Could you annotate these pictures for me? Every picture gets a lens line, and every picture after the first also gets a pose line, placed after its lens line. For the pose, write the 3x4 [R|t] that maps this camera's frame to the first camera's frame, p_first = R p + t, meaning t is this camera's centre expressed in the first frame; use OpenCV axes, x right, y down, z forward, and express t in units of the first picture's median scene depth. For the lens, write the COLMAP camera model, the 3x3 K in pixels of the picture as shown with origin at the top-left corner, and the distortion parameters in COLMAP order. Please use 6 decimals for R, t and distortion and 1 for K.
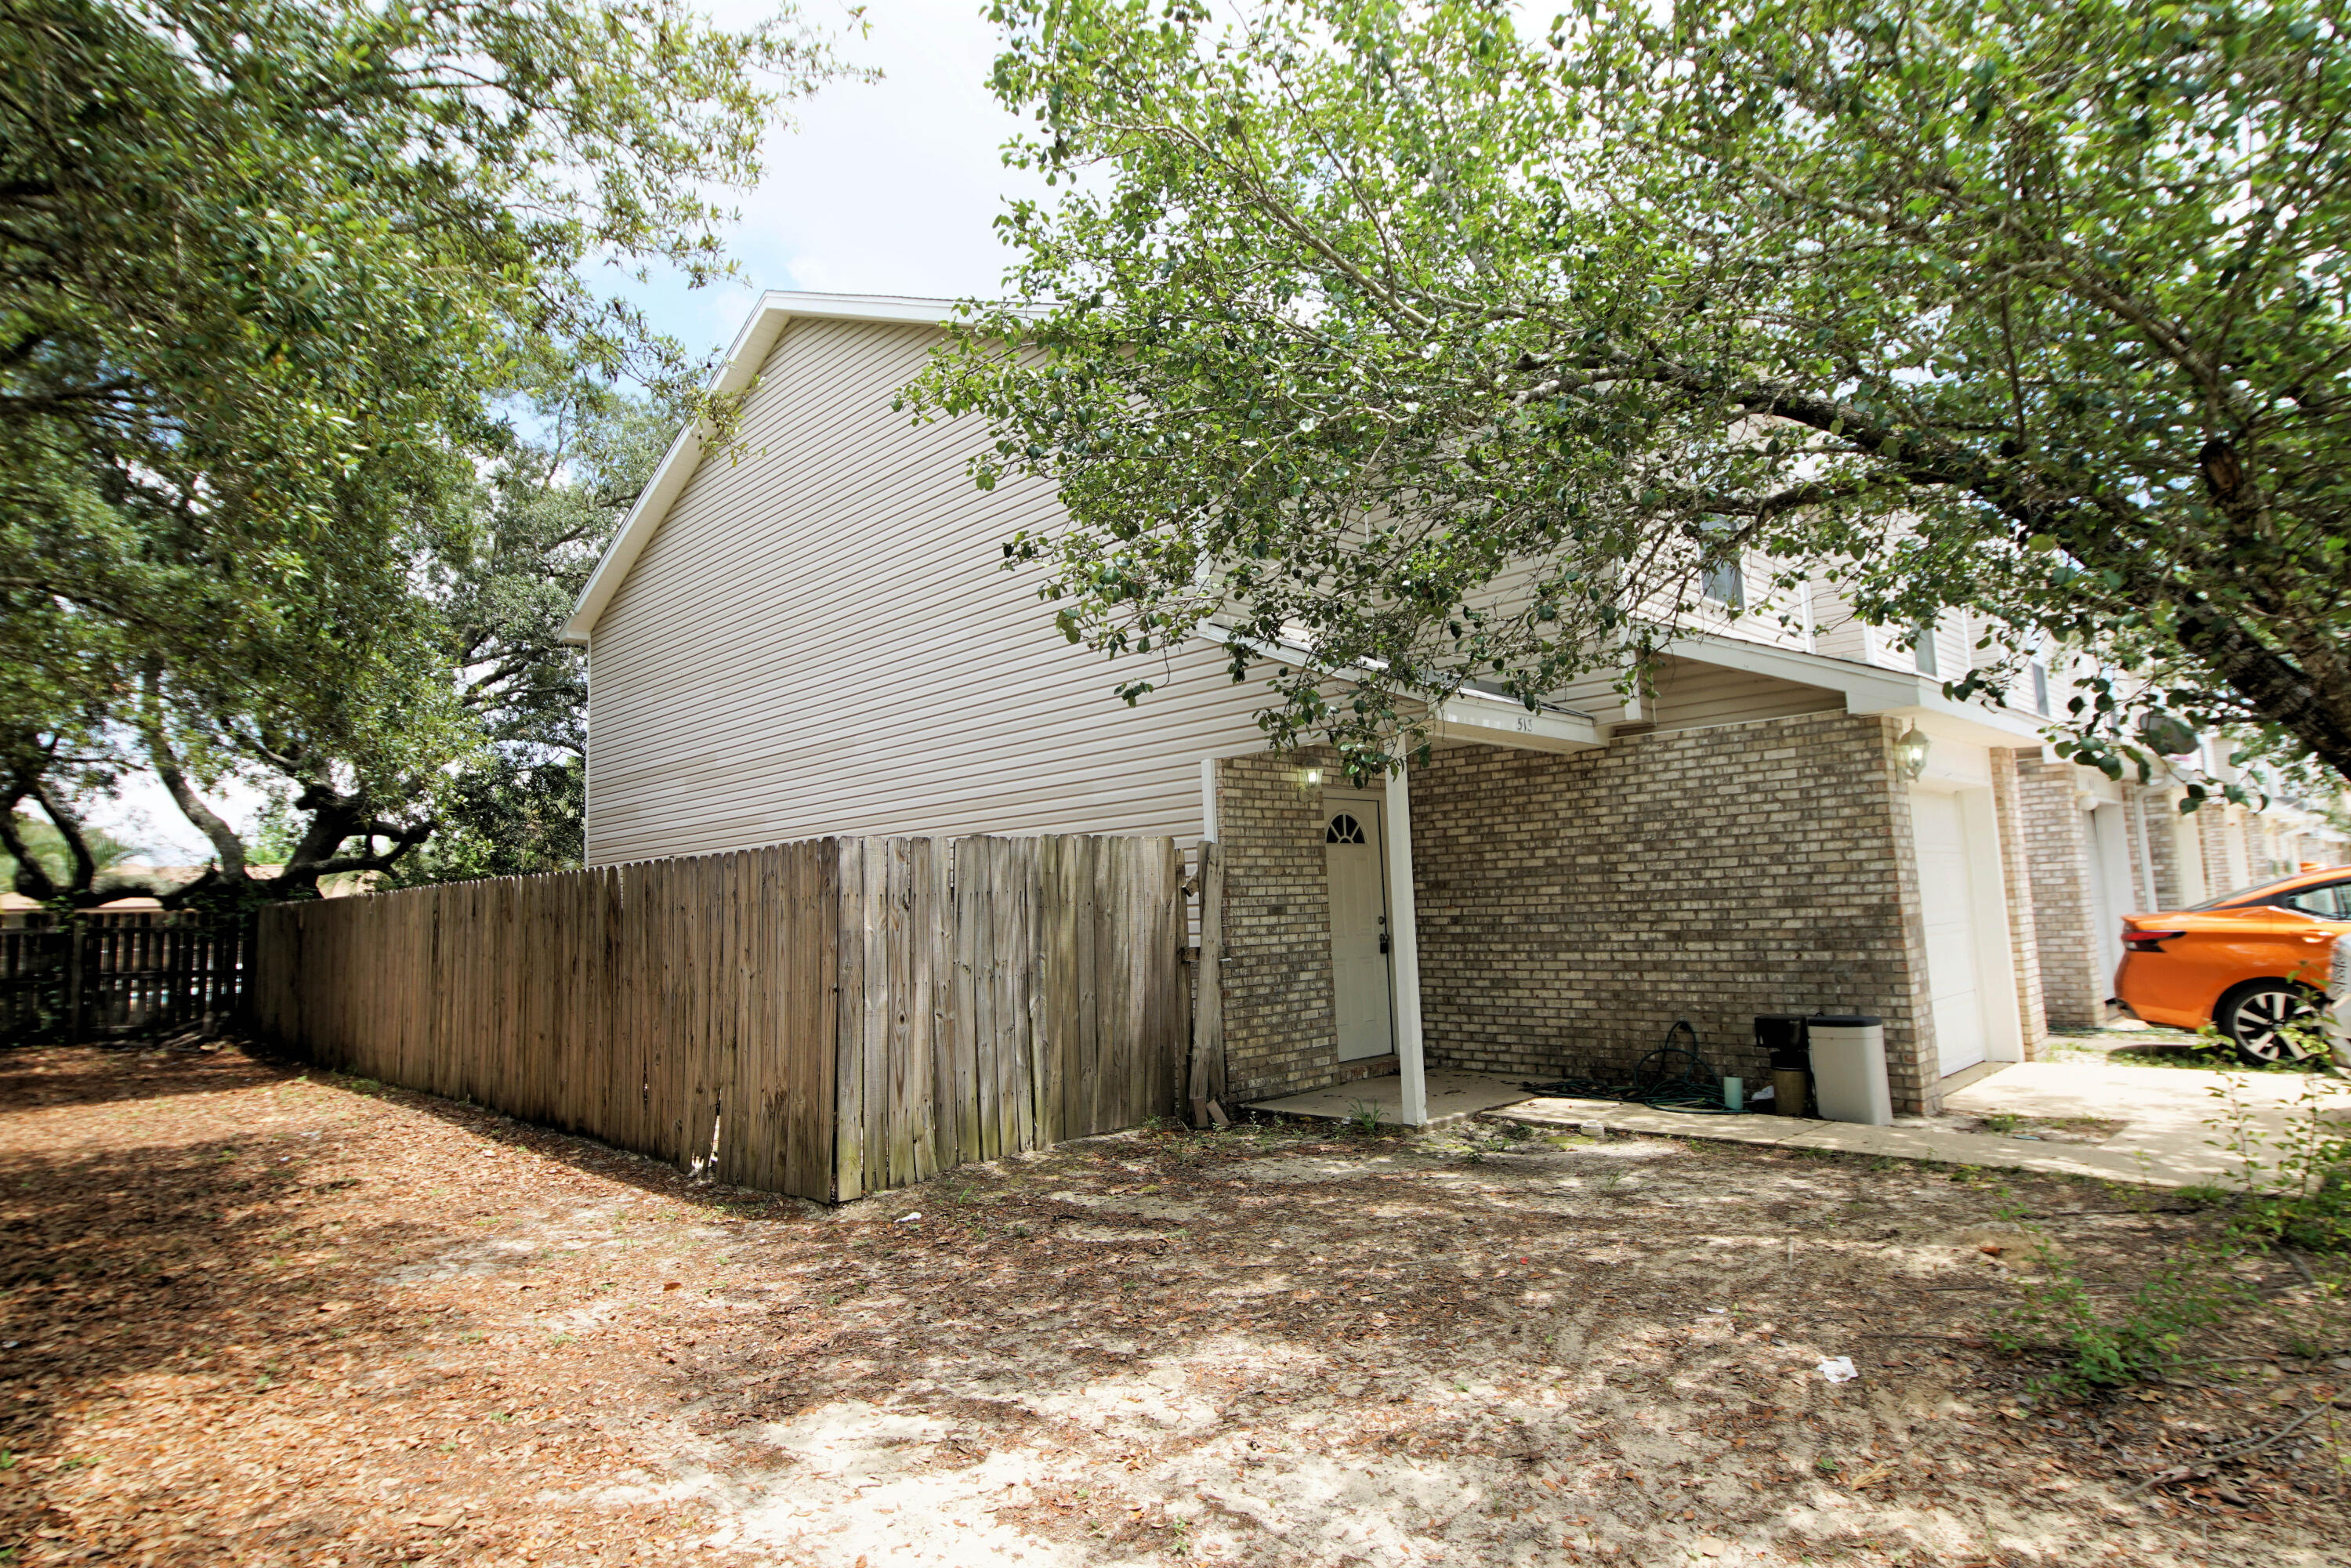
lens RADIAL K [[1262.8, 0, 1157.6], [0, 1262.8, 767.1], [0, 0, 1]] dist [0.033496, -0.028132]
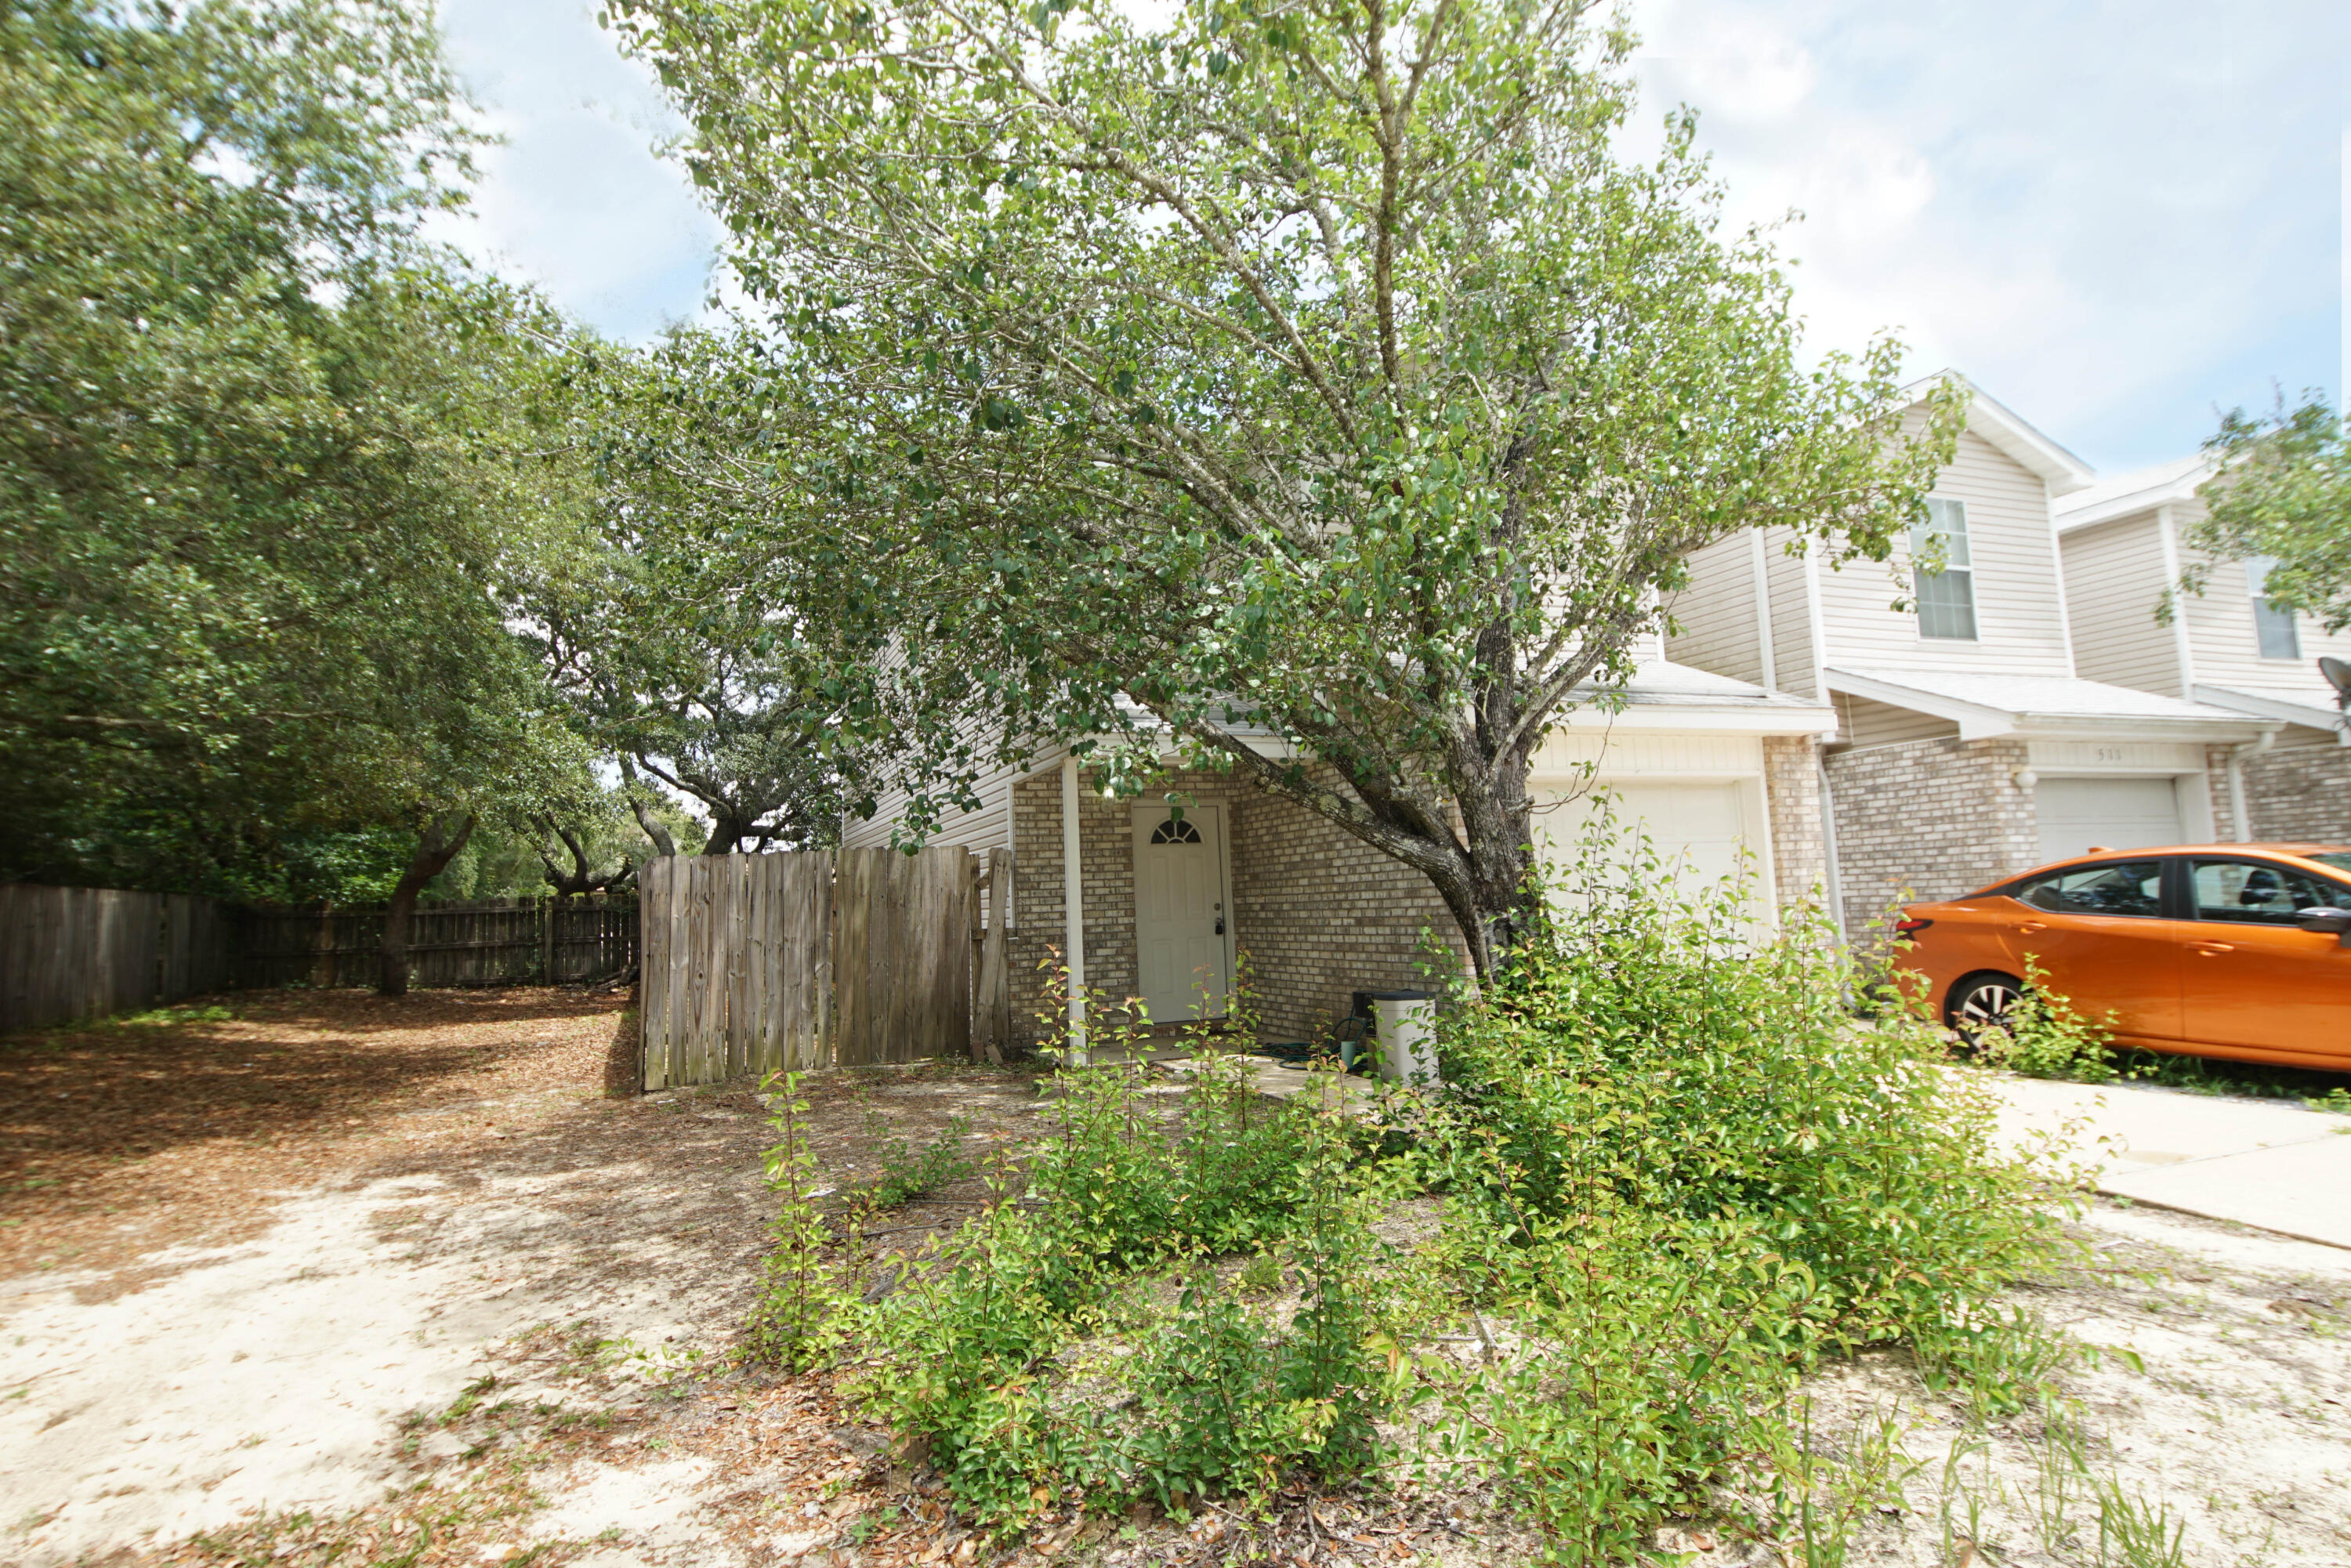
lens RADIAL K [[1262.8, 0, 1157.6], [0, 1262.8, 767.1], [0, 0, 1]] dist [0.033496, -0.028132]
pose [[0.917517, -0.041871, -0.395487, 0.783548], [0.049457, 0.998736, 0.009001, -0.030711], [0.394610, -0.027818, 0.918427, -0.143389]]
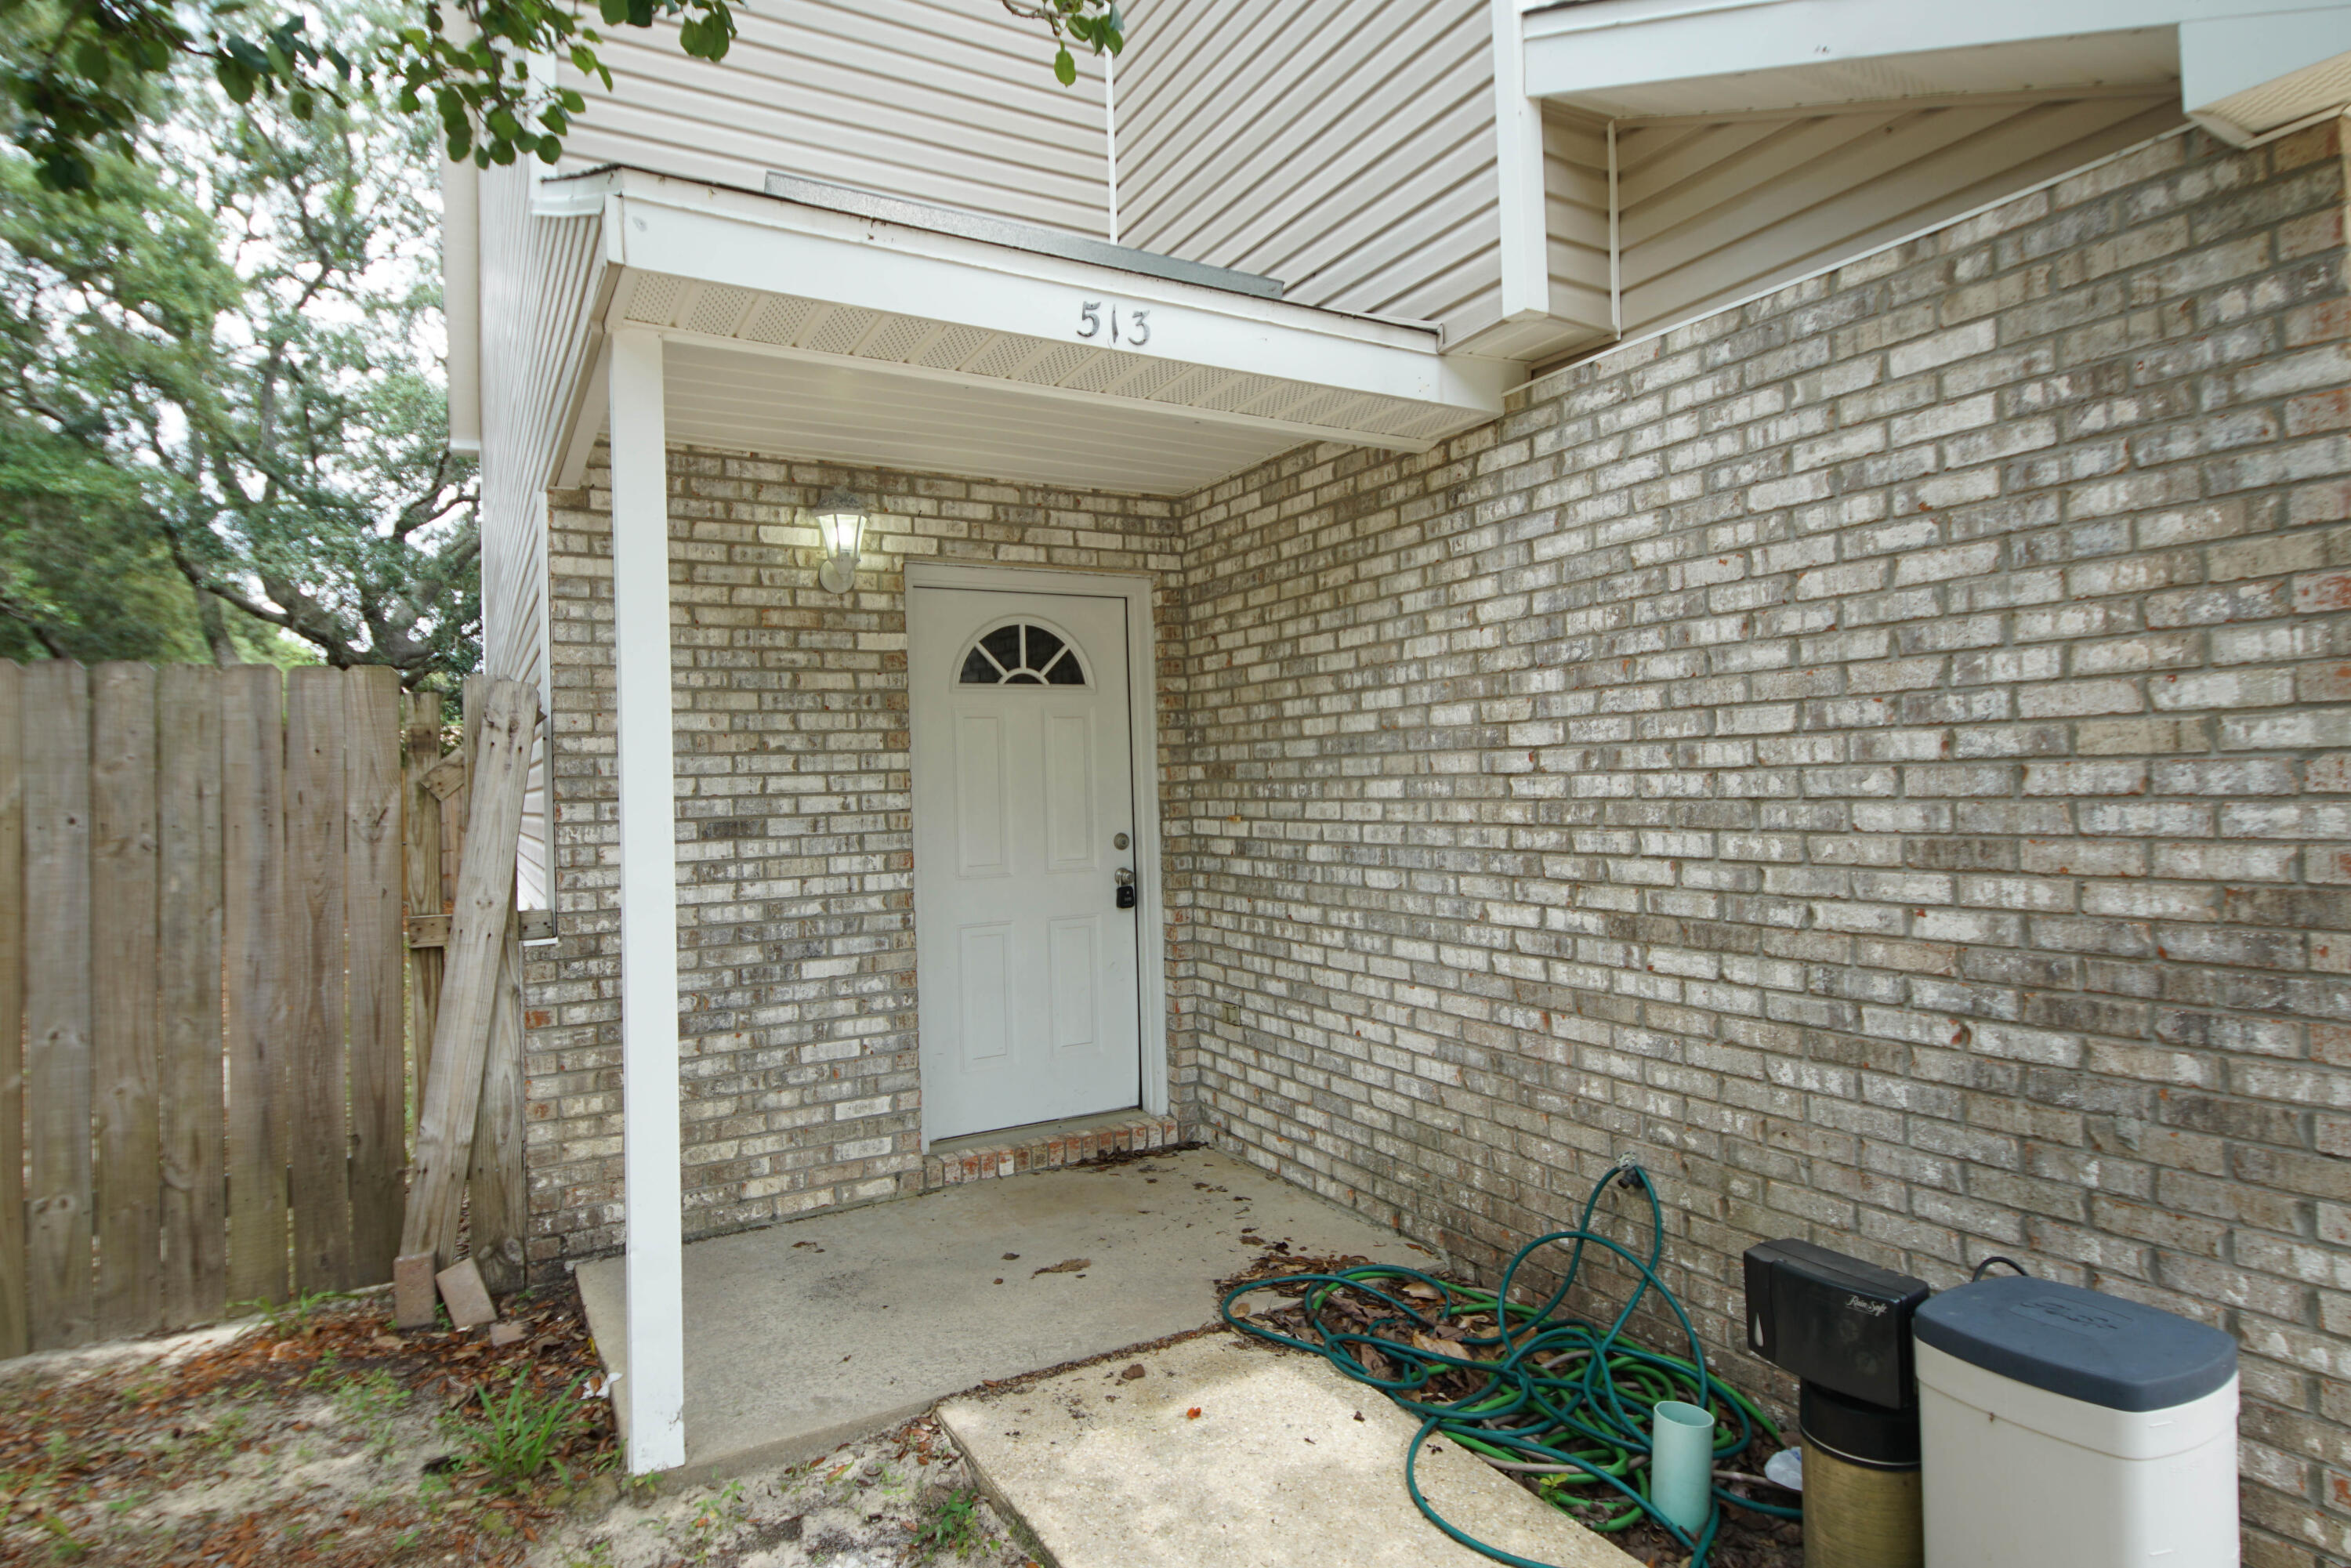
lens RADIAL K [[1262.8, 0, 1157.6], [0, 1262.8, 767.1], [0, 0, 1]] dist [0.033496, -0.028132]
pose [[0.961917, 0.008158, -0.273221, 0.422682], [0.021606, 0.994158, 0.105751, 0.053551], [0.272488, -0.107627, 0.956121, 0.702111]]
